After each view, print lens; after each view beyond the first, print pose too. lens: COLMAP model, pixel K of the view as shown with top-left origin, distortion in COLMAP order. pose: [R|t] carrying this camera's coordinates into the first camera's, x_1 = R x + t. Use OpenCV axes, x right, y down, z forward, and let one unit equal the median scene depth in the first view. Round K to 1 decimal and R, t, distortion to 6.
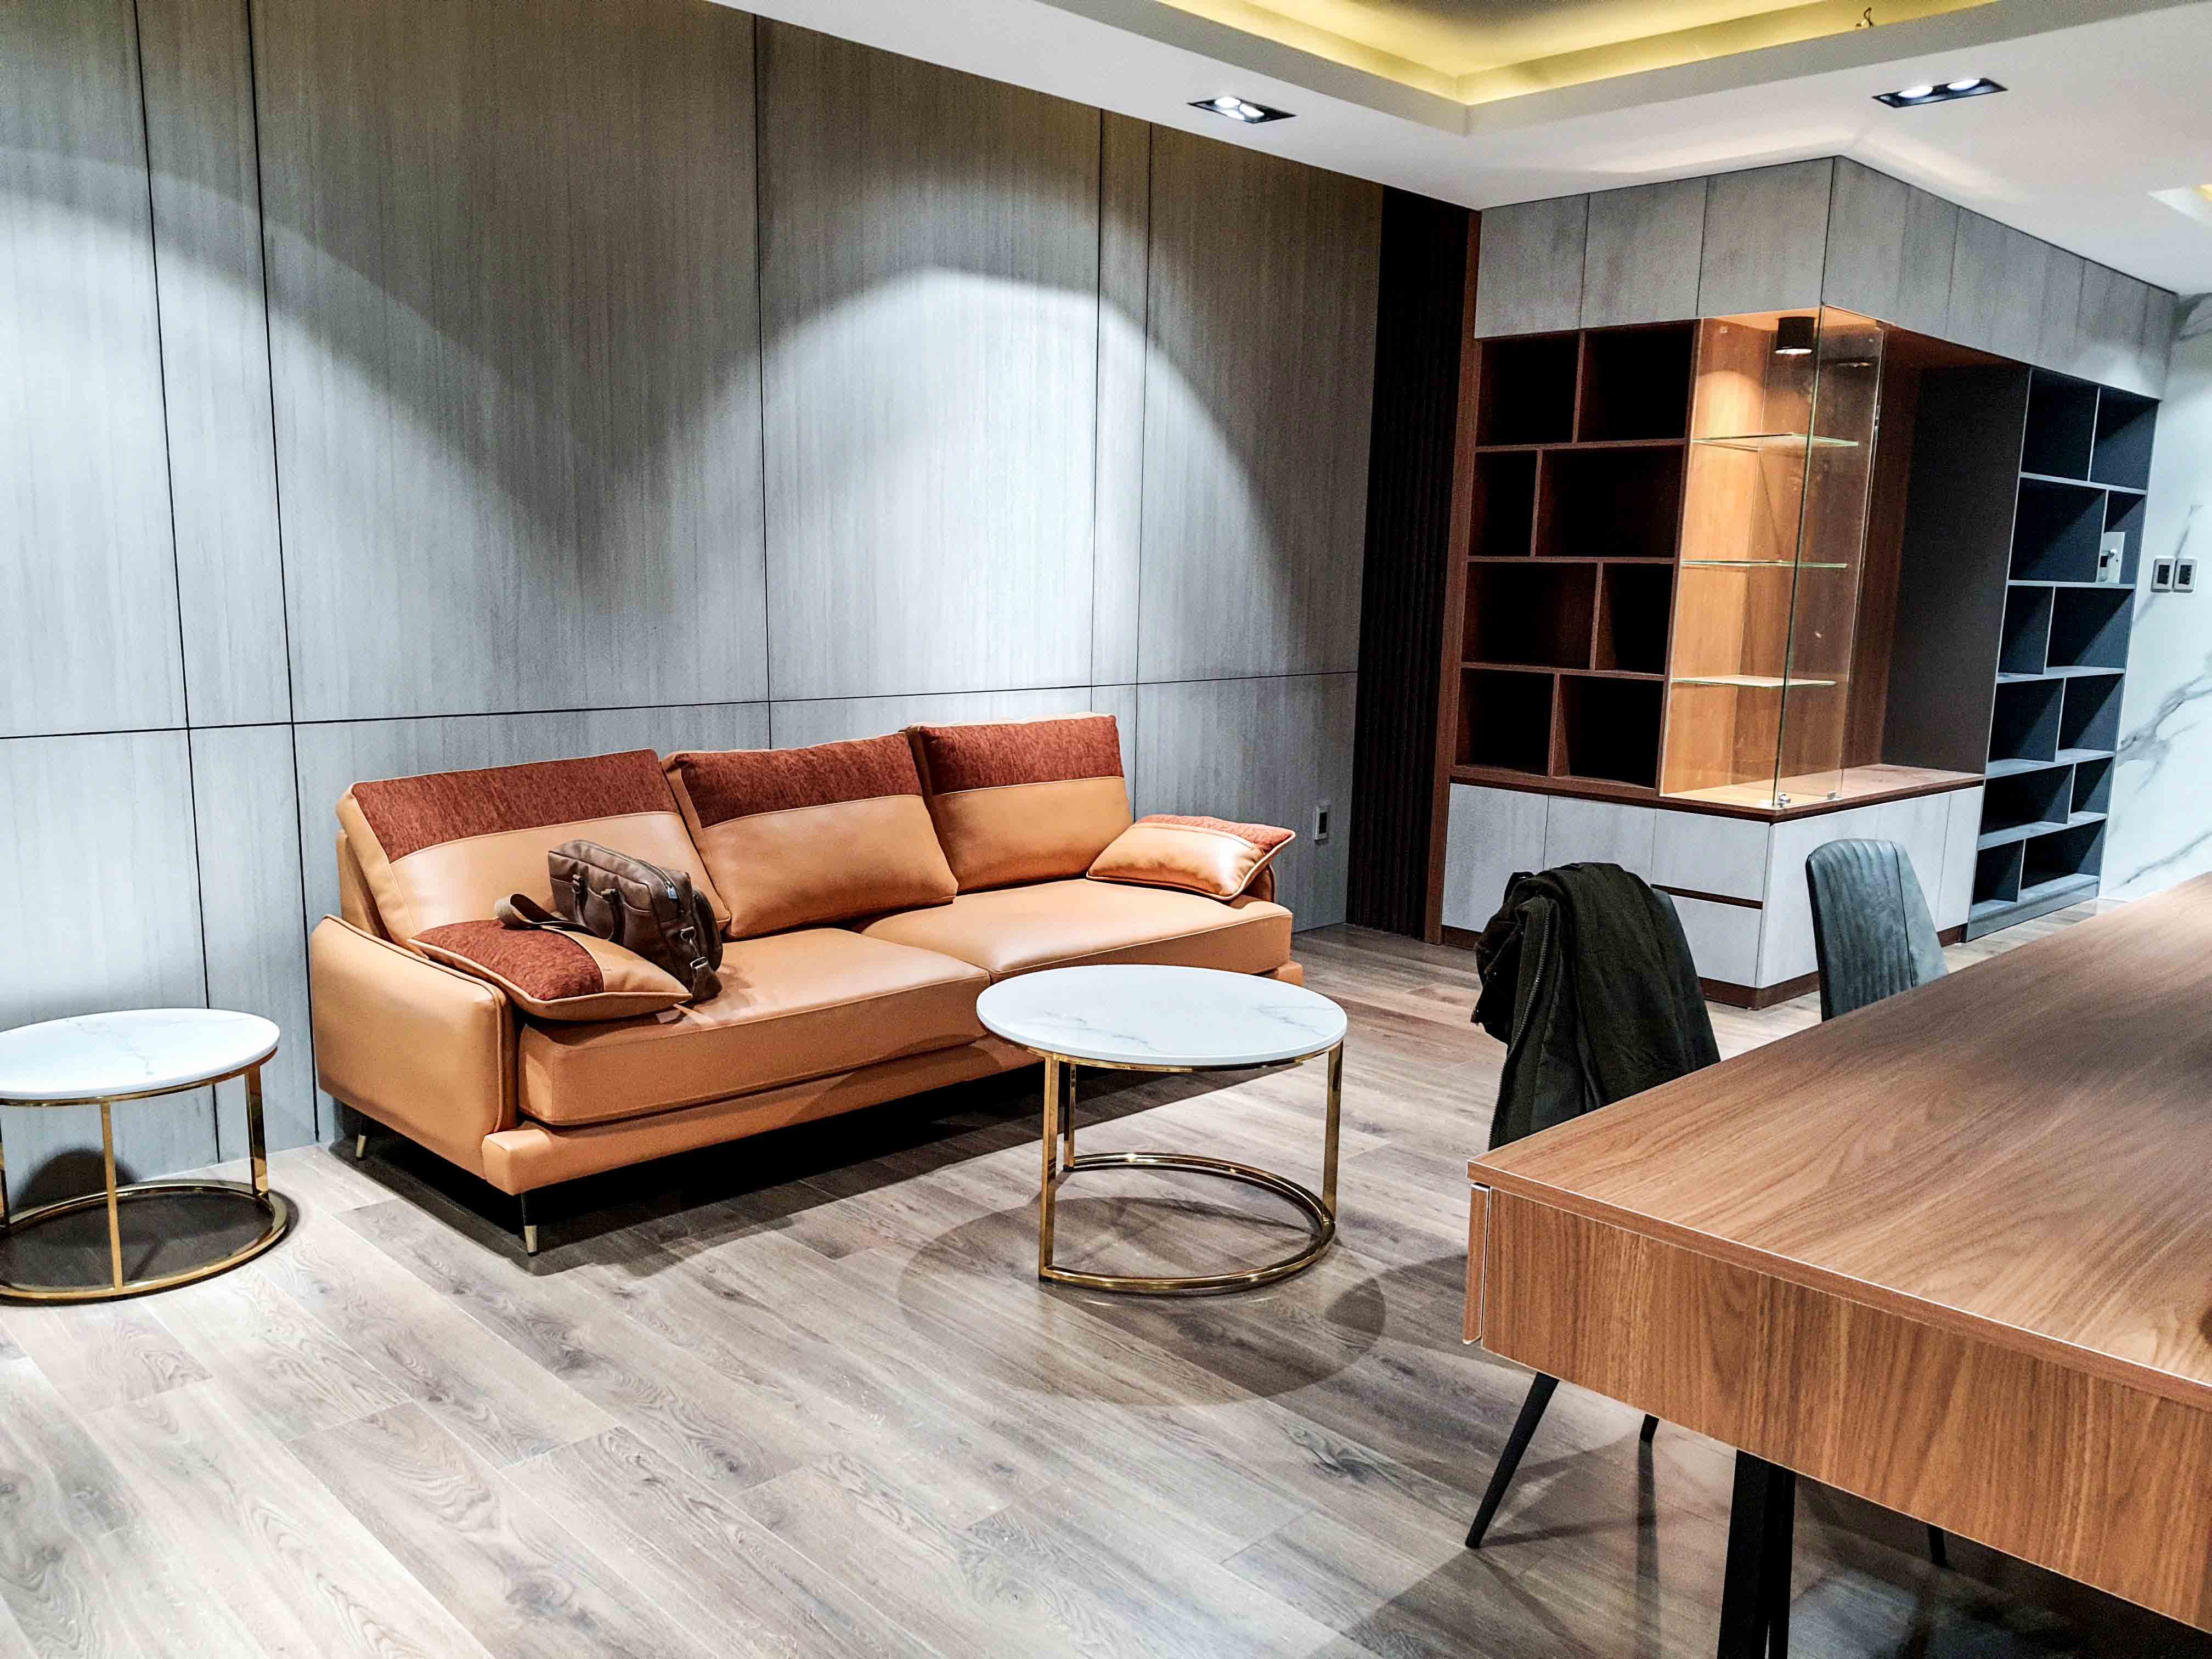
lens RADIAL K [[1714.1, 0, 1094.8], [0, 1714.1, 849.6], [0, 0, 1]] dist [0.091227, -0.144496]
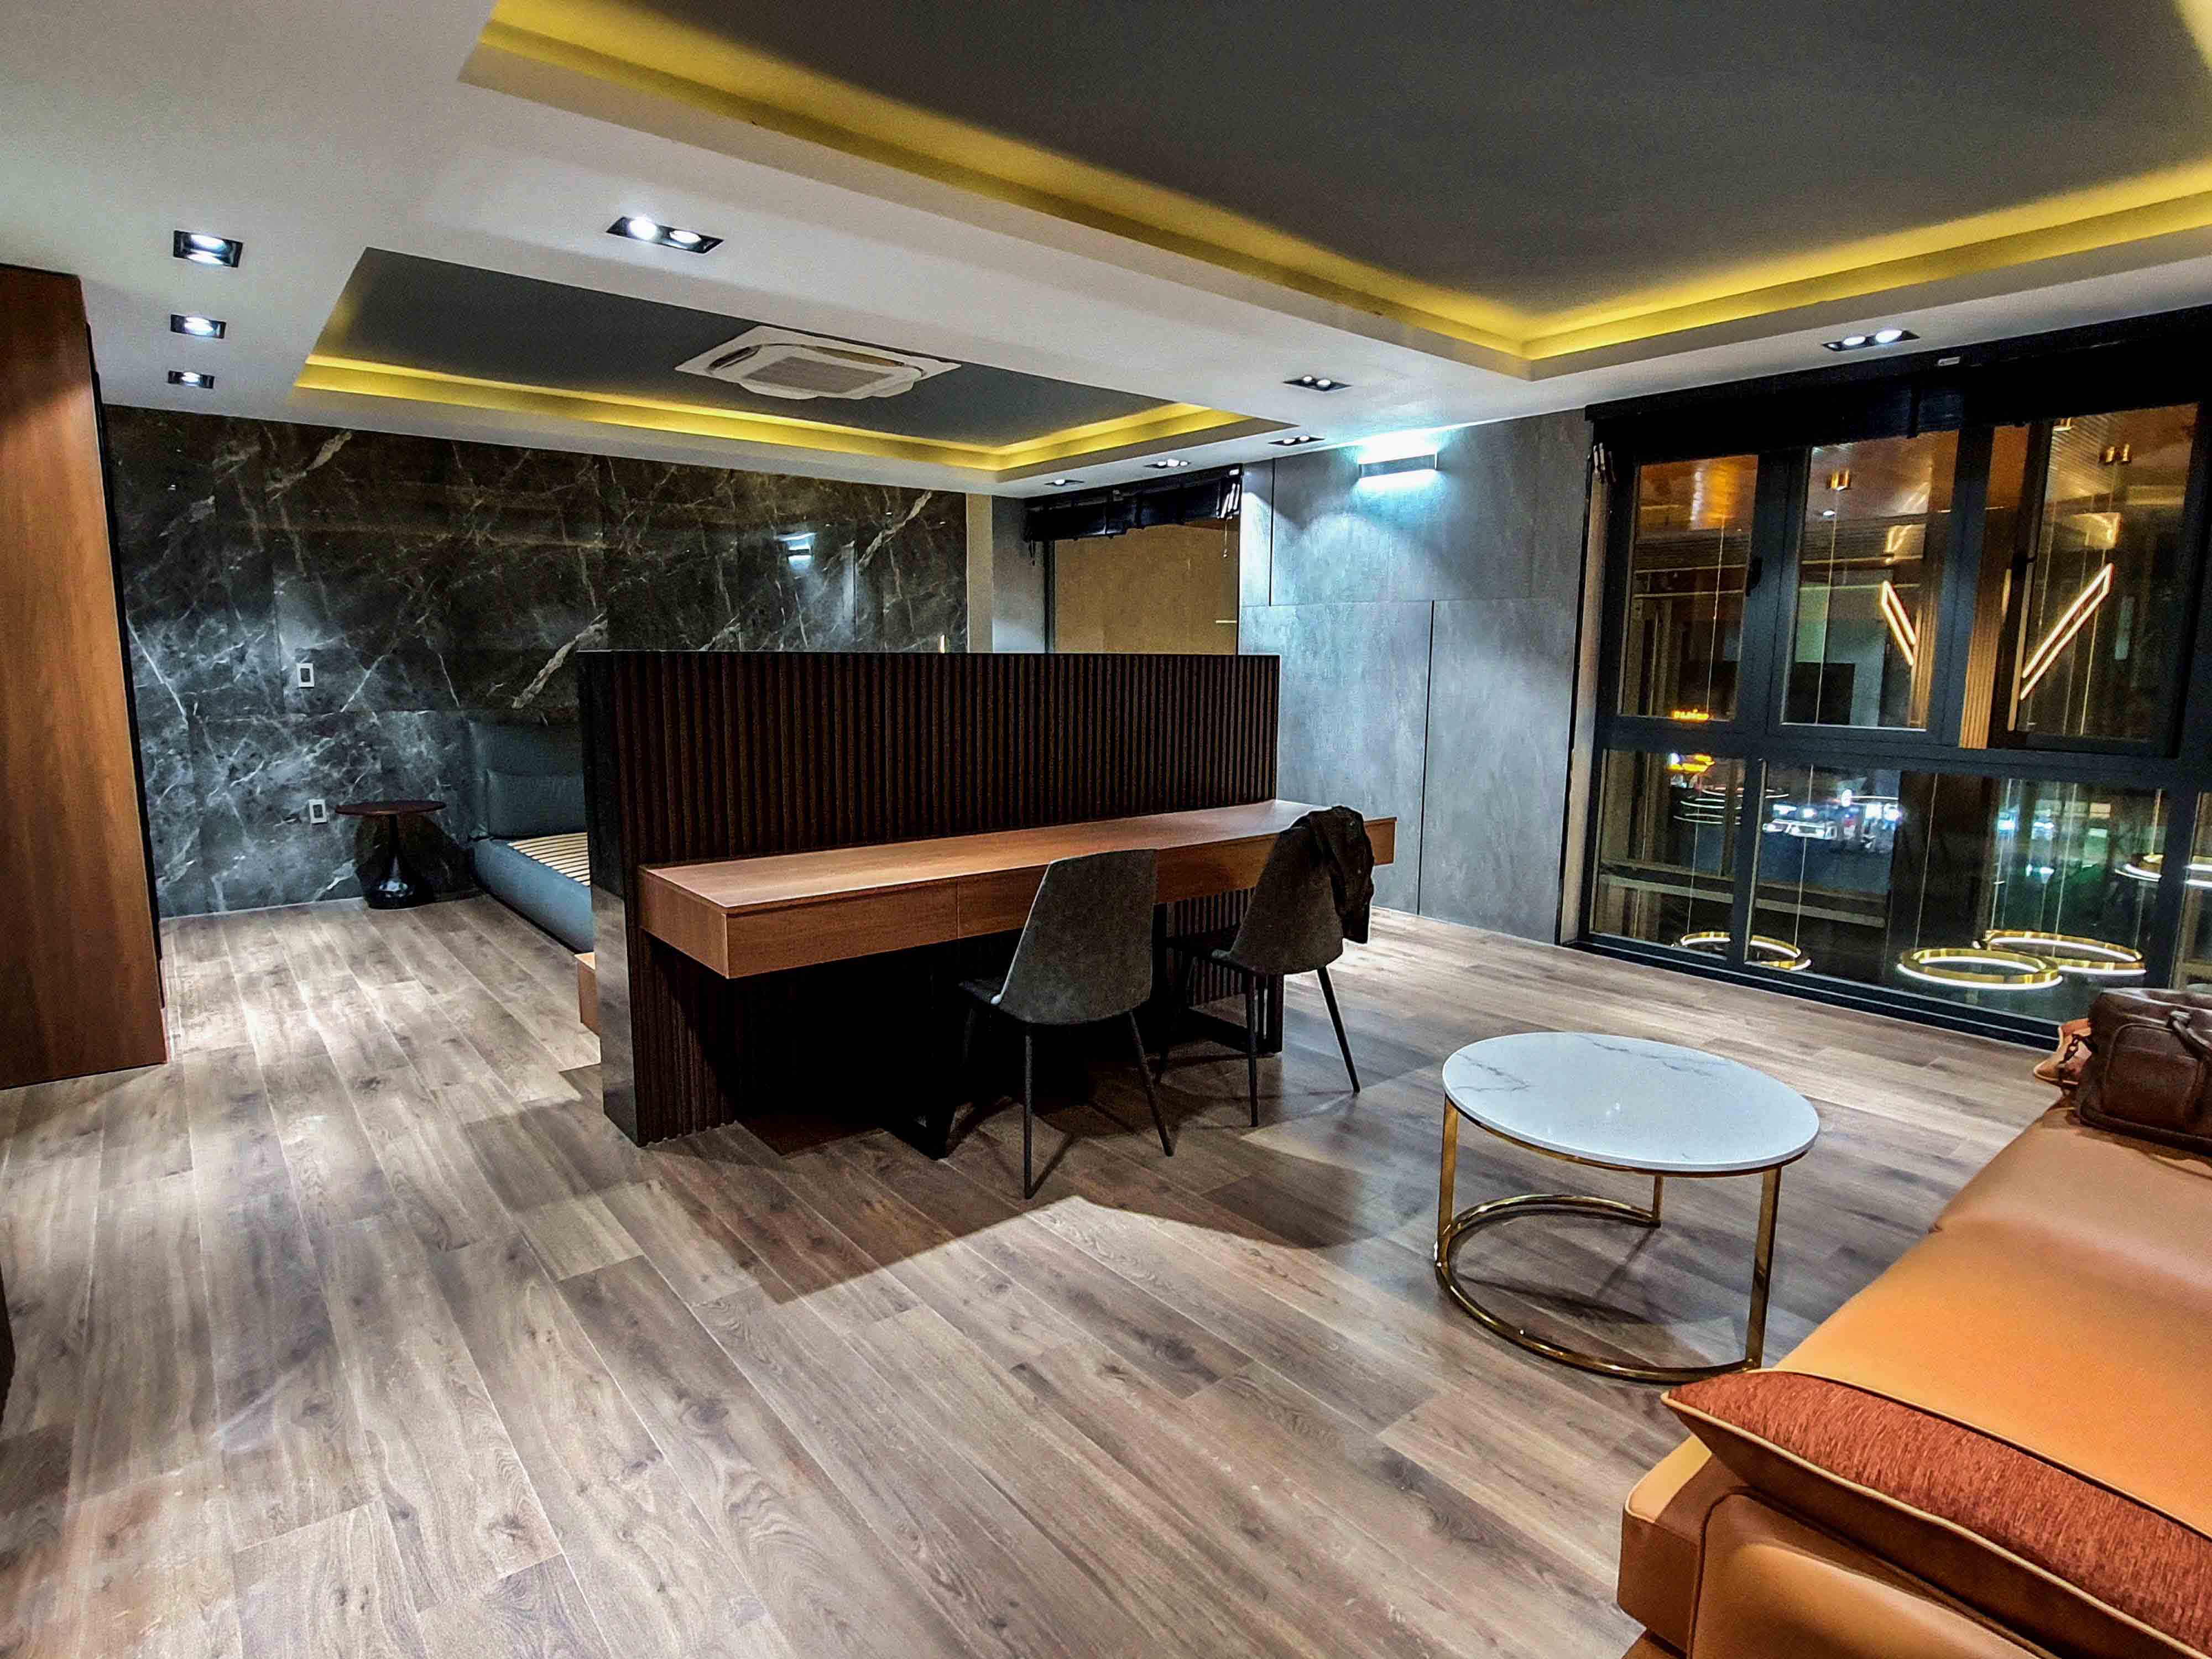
lens RADIAL K [[1169.8, 0, 1106.0], [0, 1169.8, 829.5], [0, 0, 1]] dist [-0.022933, -0.001338]
pose [[-0.995539, -0.046018, 0.082369, 0.216157], [-0.018243, 0.950405, 0.310480, -0.197969], [-0.092571, 0.307593, -0.947004, 1.166484]]
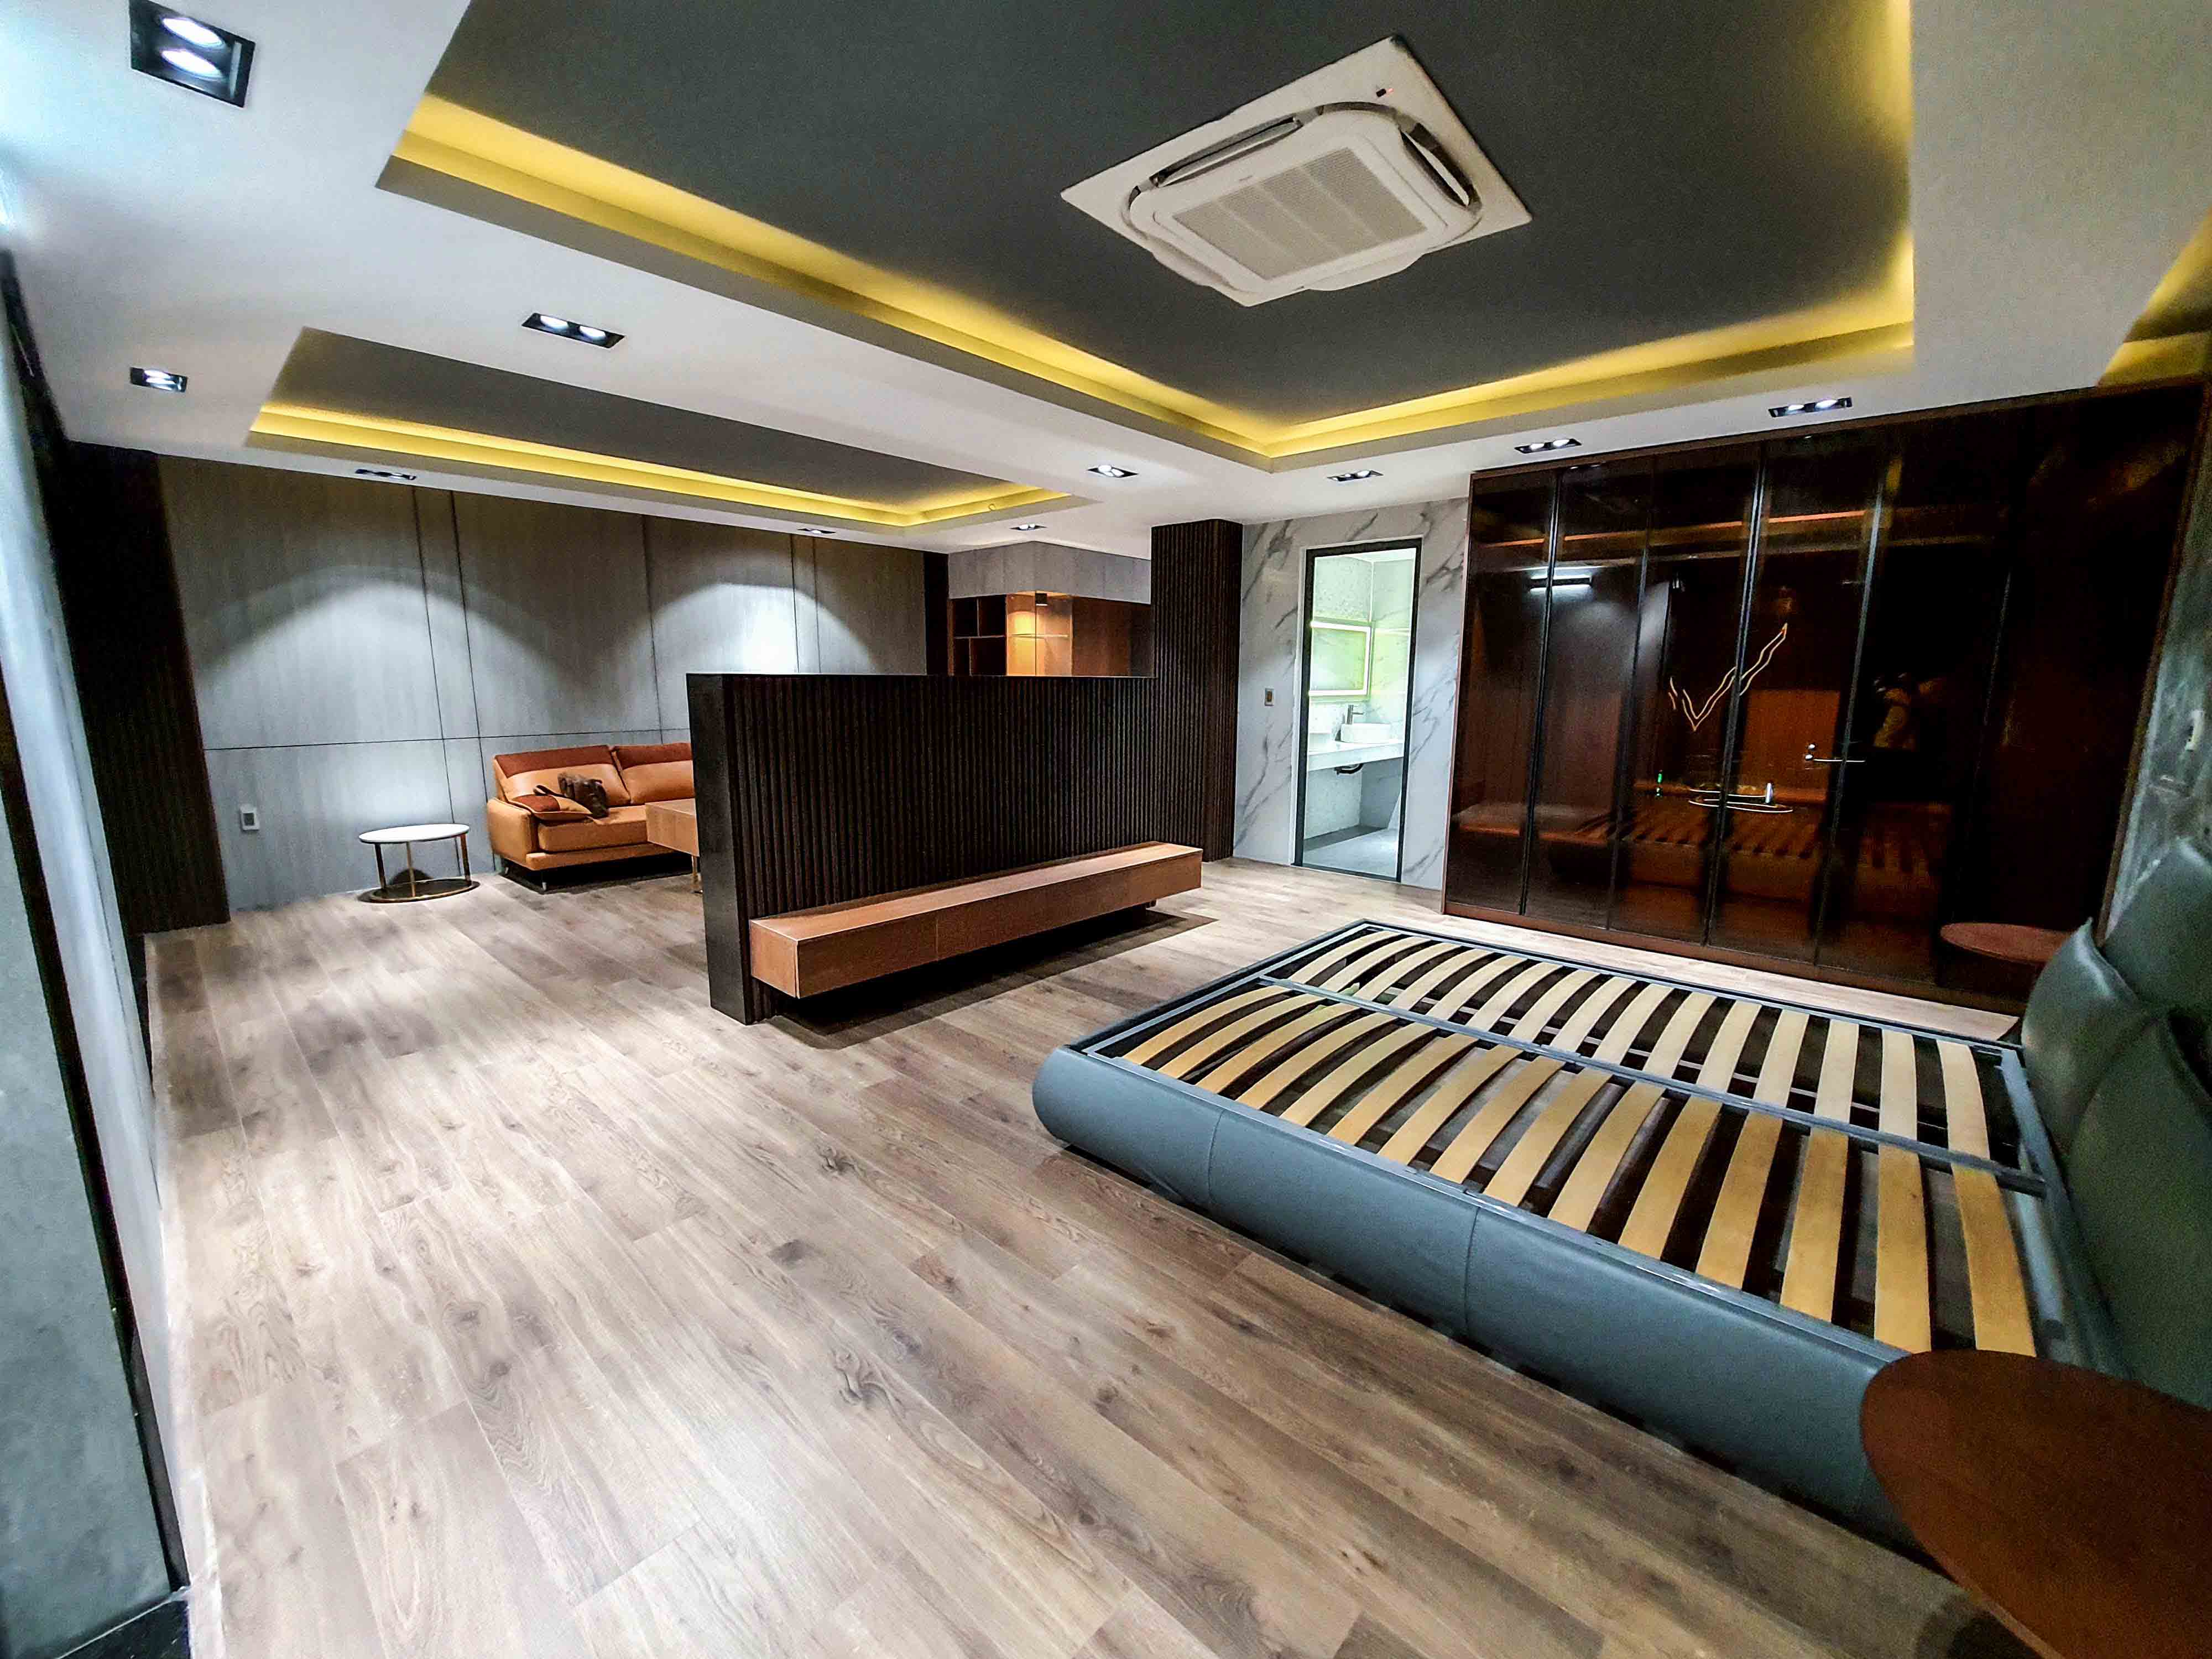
lens RADIAL K [[884.3, 0, 1106.0], [0, 884.3, 829.5], [0, 0, 1]] dist [-0.012095, -0.000139]
pose [[0.997923, -0.027425, 0.058286, 0.447778], [0.027200, 0.999619, 0.004645, 0.090785], [-0.058391, -0.003050, 0.998289, -0.518488]]
